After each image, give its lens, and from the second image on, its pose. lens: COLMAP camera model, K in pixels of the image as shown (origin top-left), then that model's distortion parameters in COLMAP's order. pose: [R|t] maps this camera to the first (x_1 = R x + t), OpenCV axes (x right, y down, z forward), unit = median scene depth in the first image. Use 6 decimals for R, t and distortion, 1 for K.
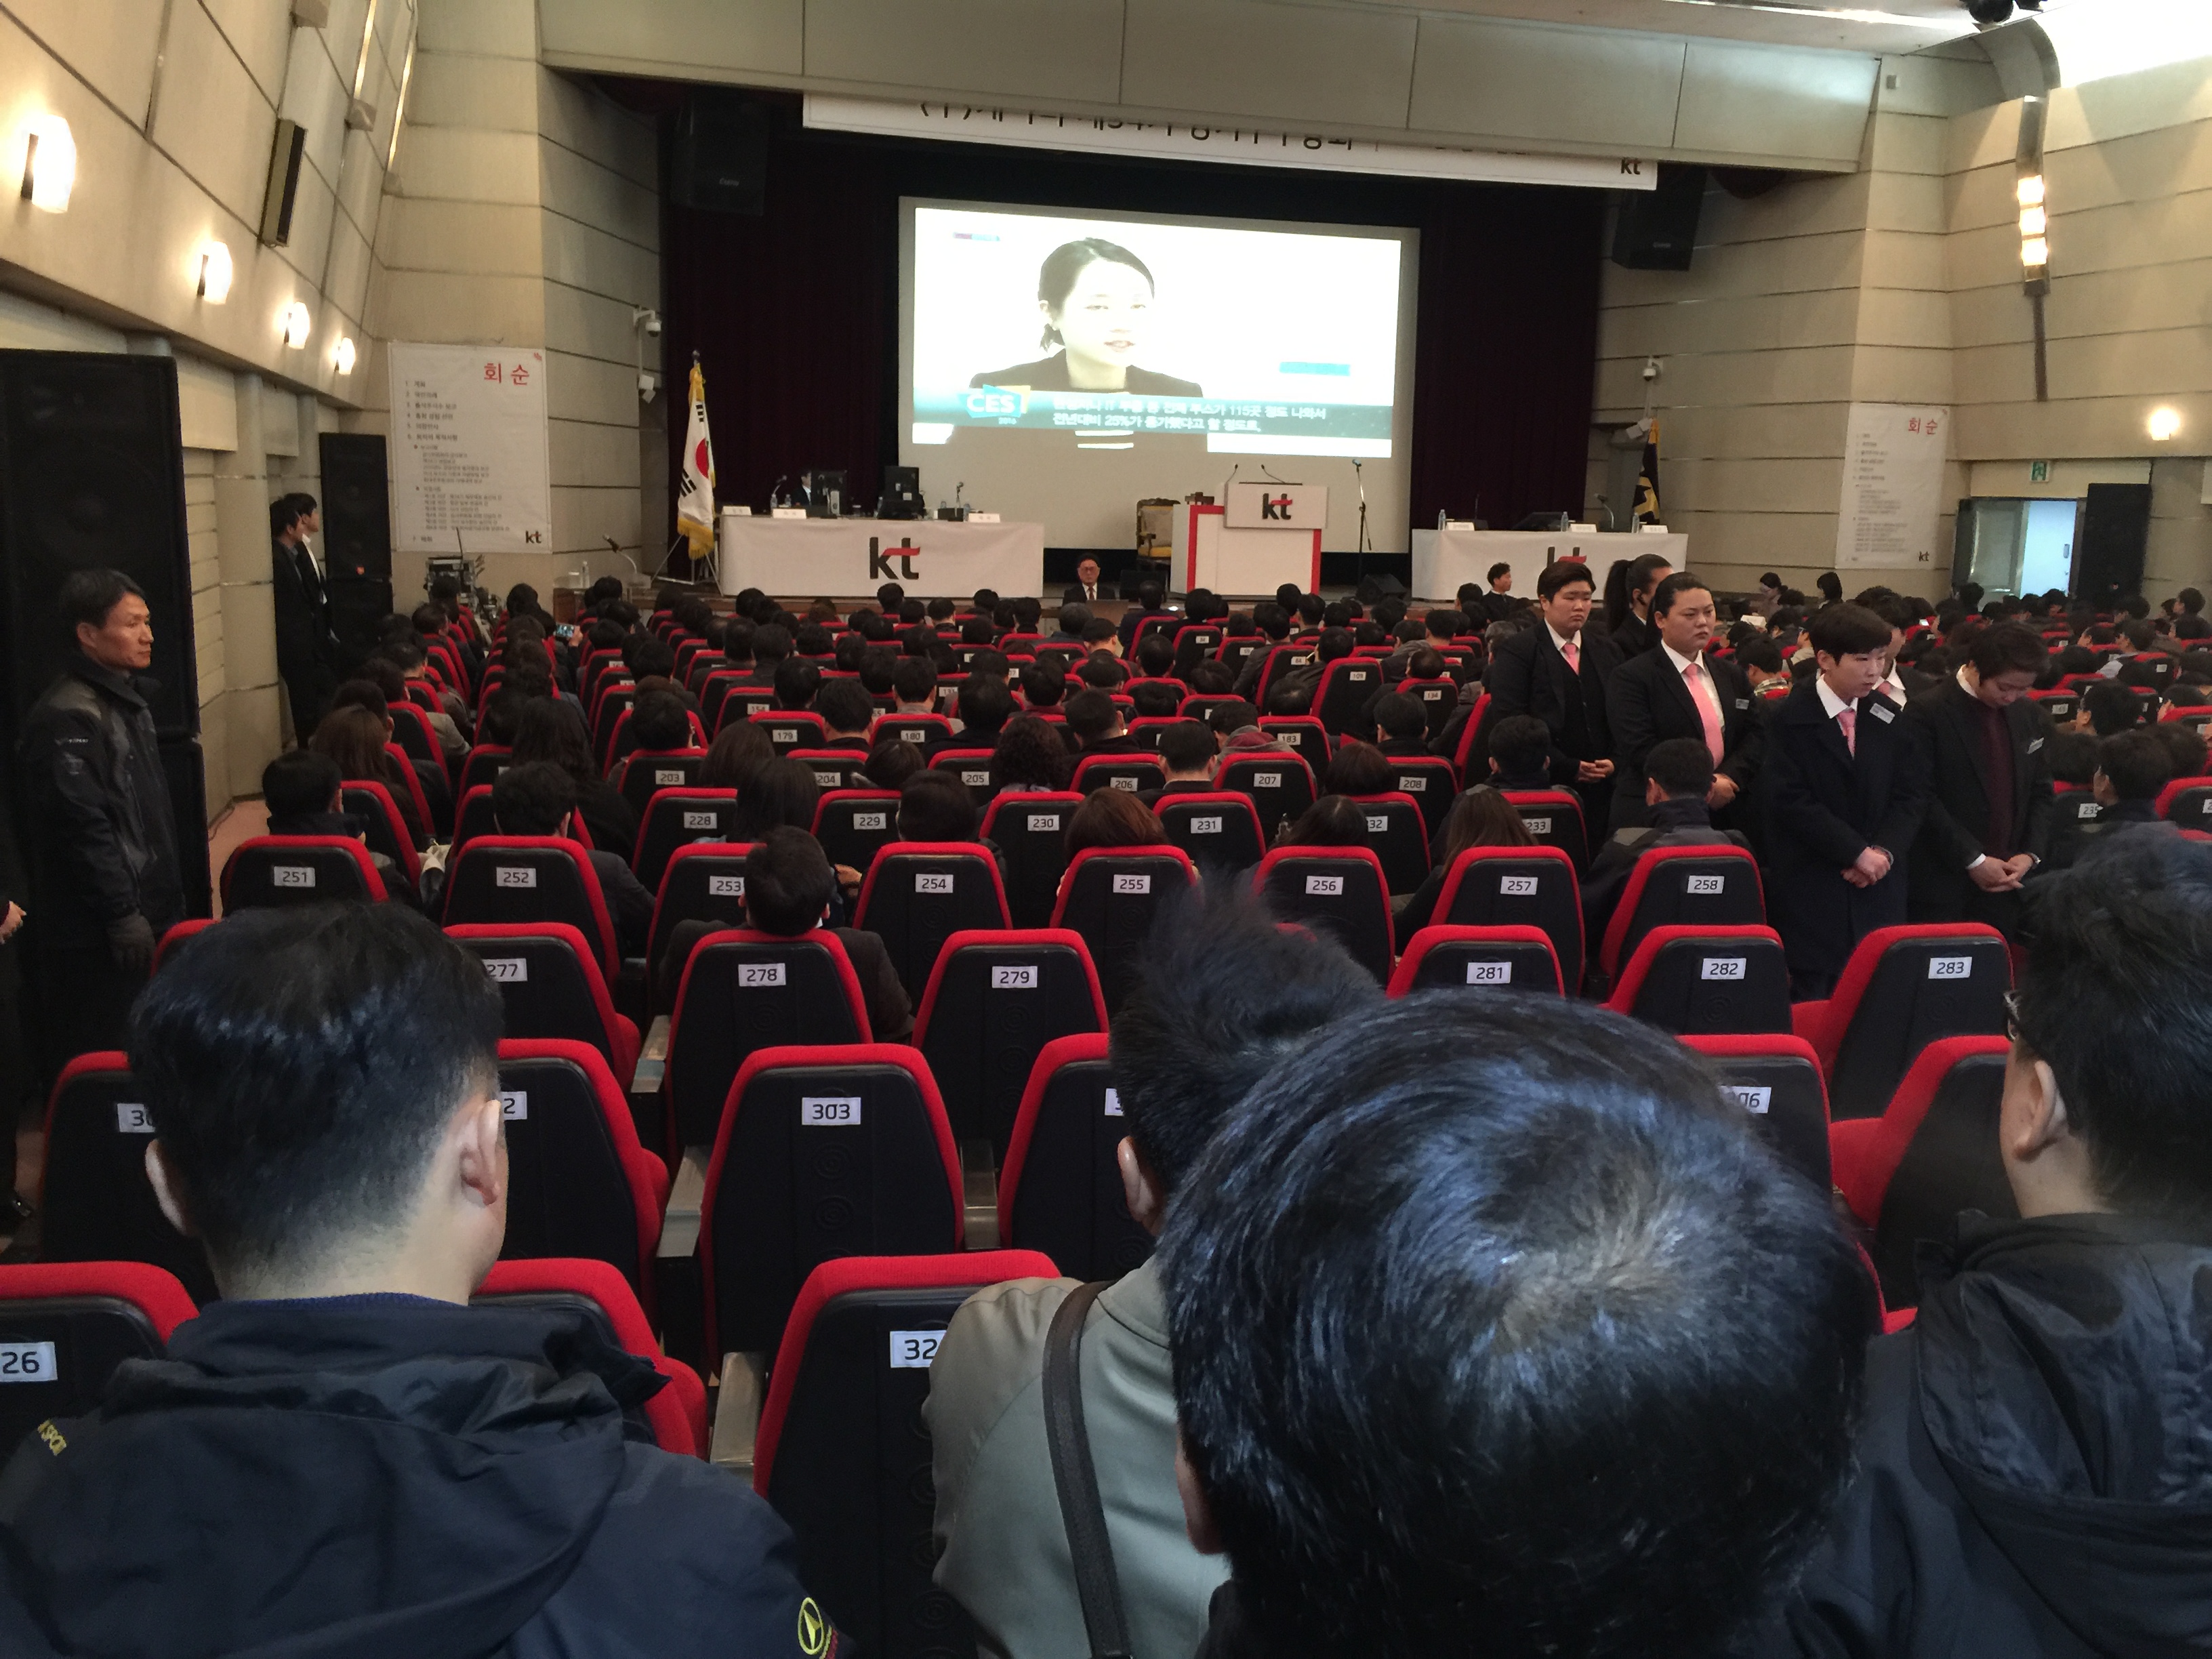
lens RADIAL K [[1877.6, 0, 1093.0], [0, 1877.6, 807.4], [0, 0, 1]] dist [0.087608, -0.103552]
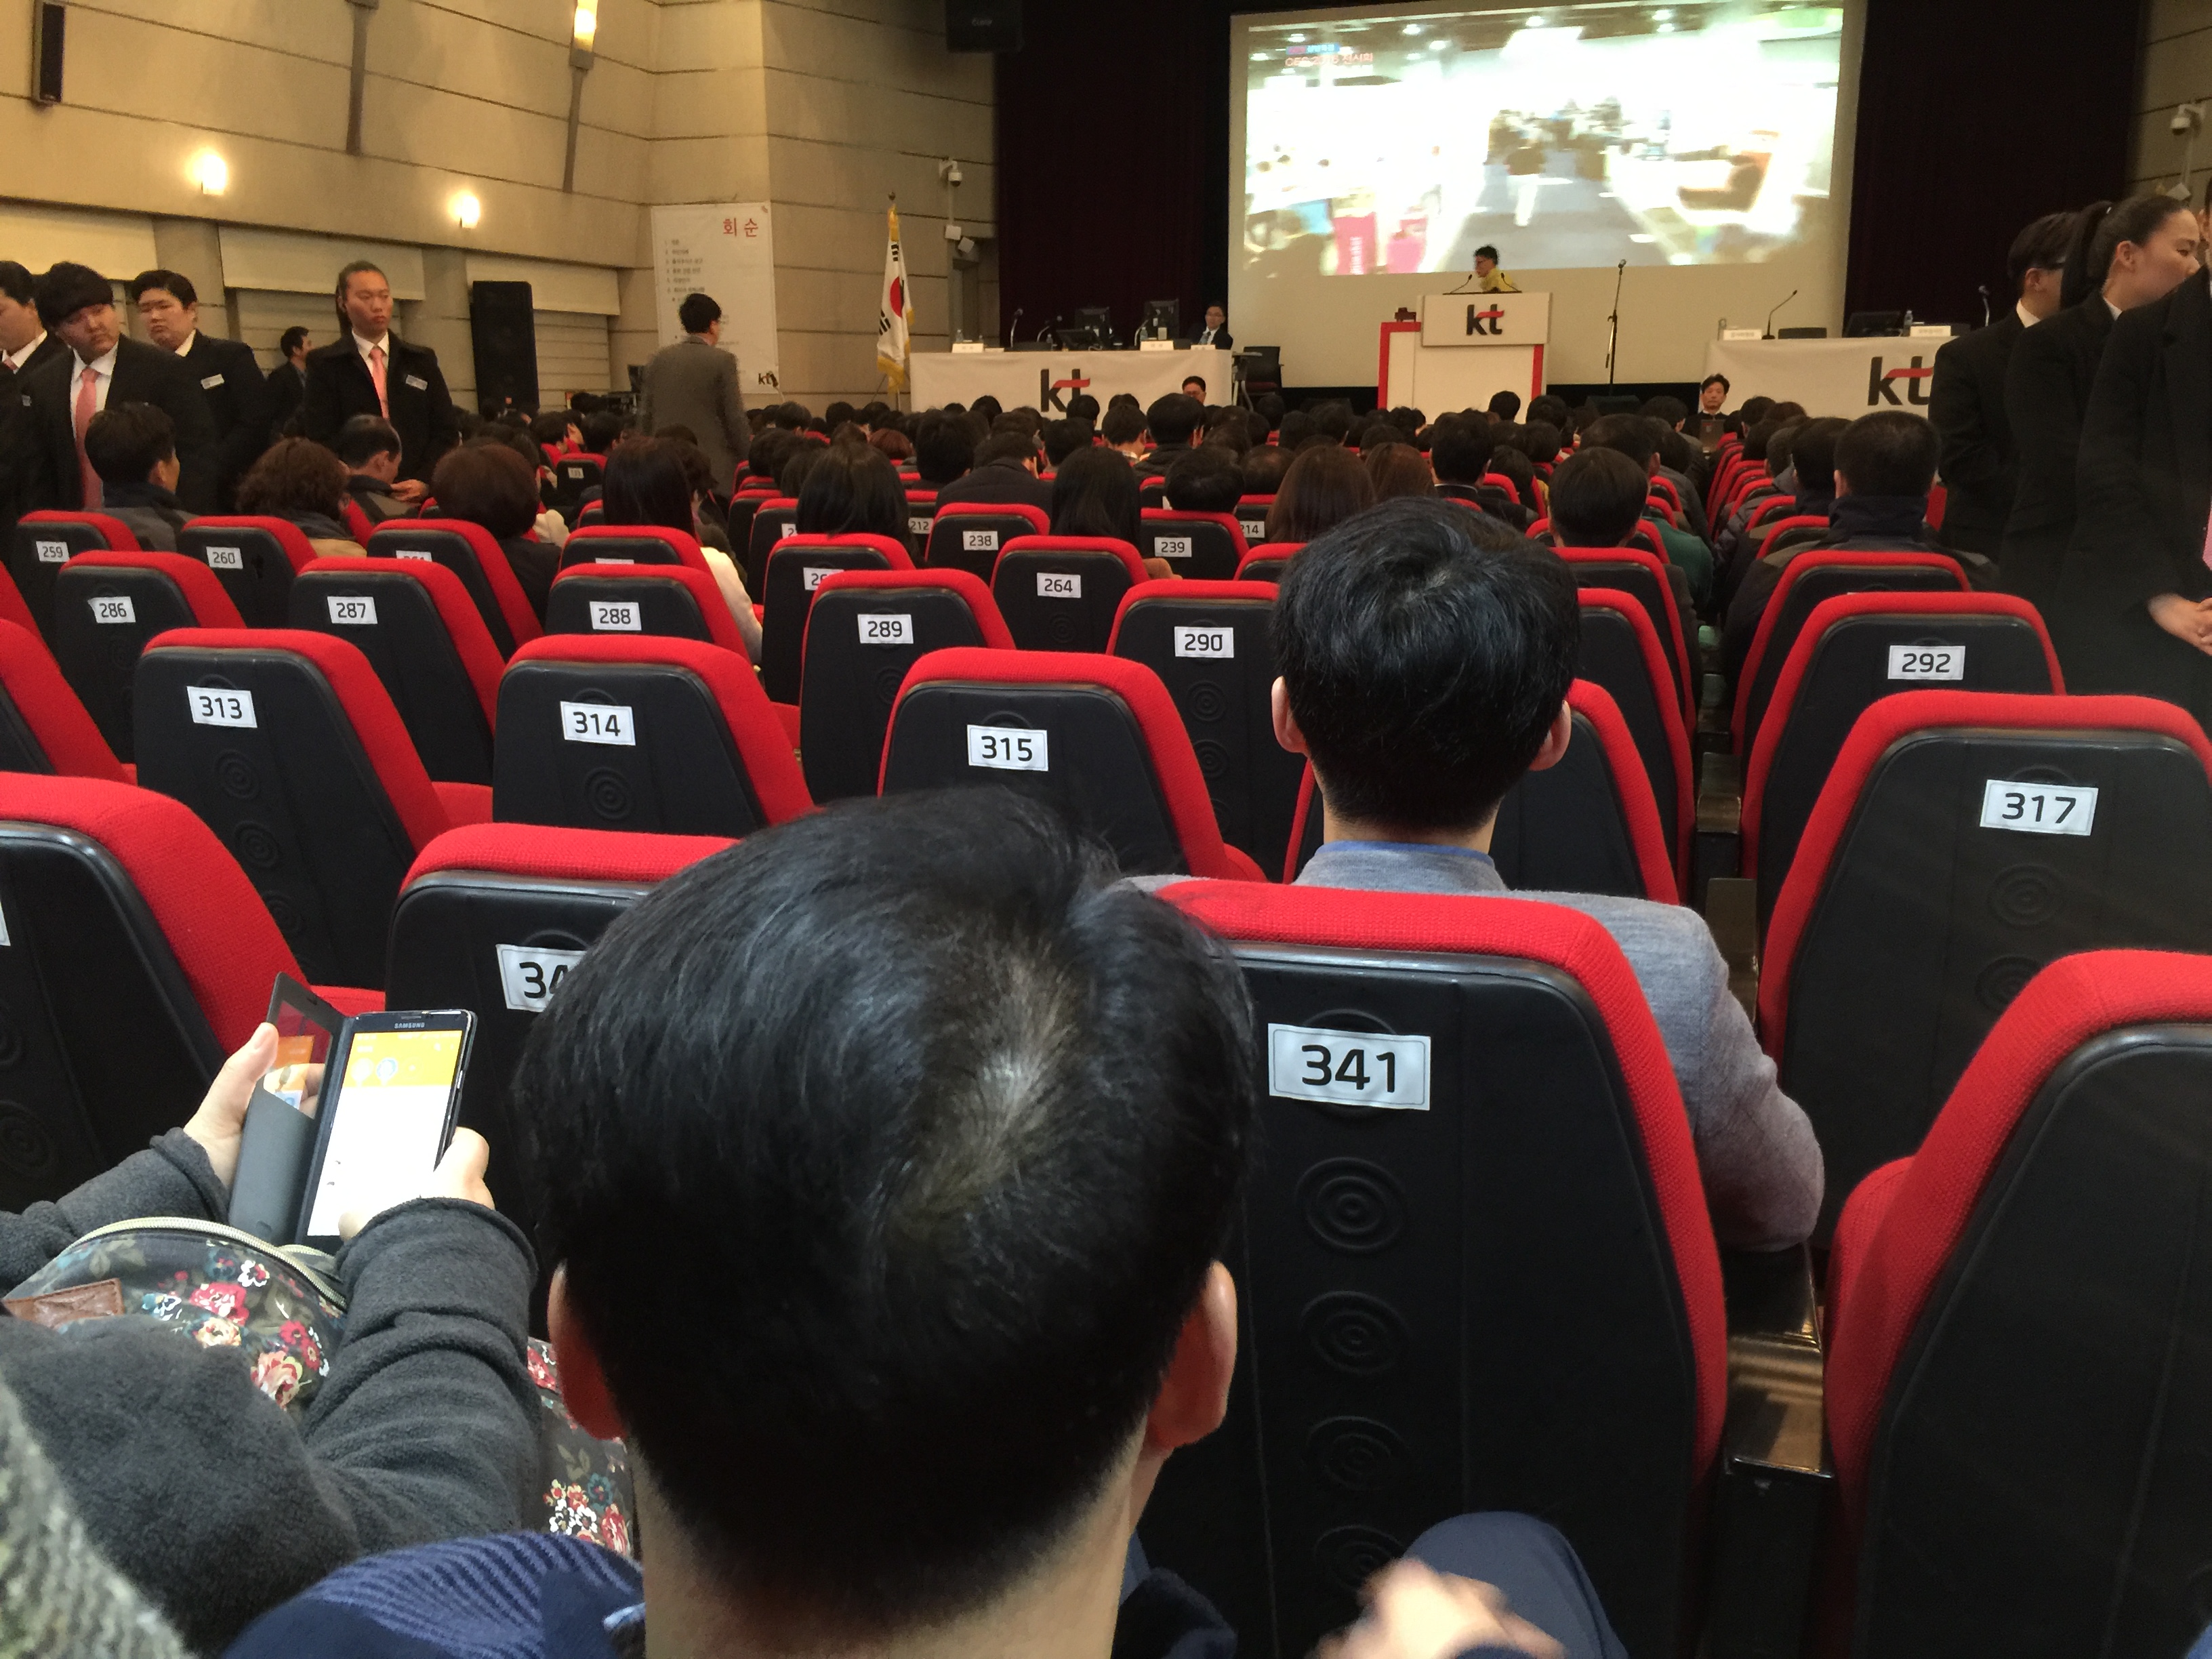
lens RADIAL K [[1886.6, 0, 1086.6], [0, 1886.6, 802.5], [0, 0, 1]] dist [0.086101, -0.106701]
pose [[0.835520, 0.089600, -0.542105, 0.424423], [-0.065359, 0.995817, 0.063857, 0.016954], [0.545559, -0.017923, 0.837881, 0.157929]]
